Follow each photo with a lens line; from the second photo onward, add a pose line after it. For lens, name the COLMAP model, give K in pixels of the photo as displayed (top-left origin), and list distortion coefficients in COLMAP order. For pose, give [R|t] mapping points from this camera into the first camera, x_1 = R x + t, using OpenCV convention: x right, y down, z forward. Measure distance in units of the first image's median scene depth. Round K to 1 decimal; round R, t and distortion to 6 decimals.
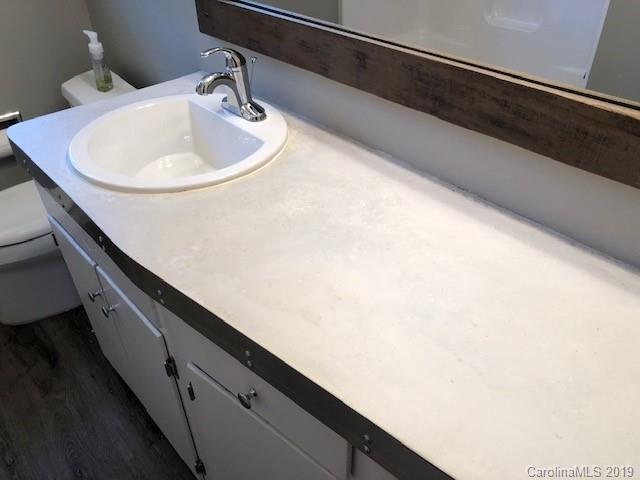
lens RADIAL K [[526.6, 0, 320.0], [0, 526.6, 240.0], [0, 0, 1]] dist [0.004969, -0.008313]
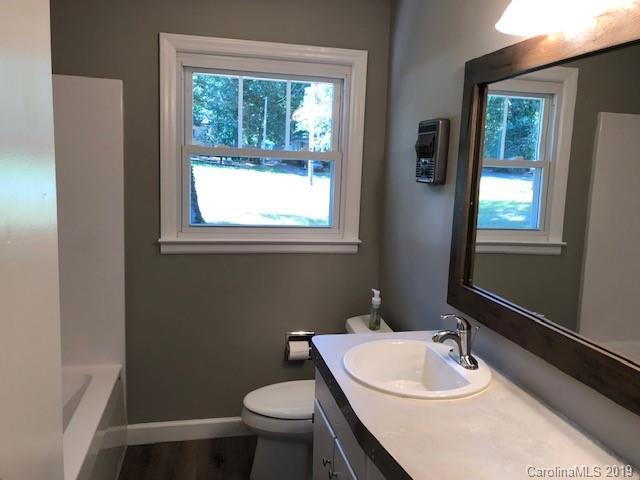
lens RADIAL K [[526.6, 0, 320.0], [0, 526.6, 240.0], [0, 0, 1]] dist [0.004969, -0.008313]
pose [[0.872329, 0.116881, -0.474743, 0.154230], [-0.325941, 0.862777, -0.386495, 0.145901], [0.364423, 0.491889, 0.790721, -0.408049]]
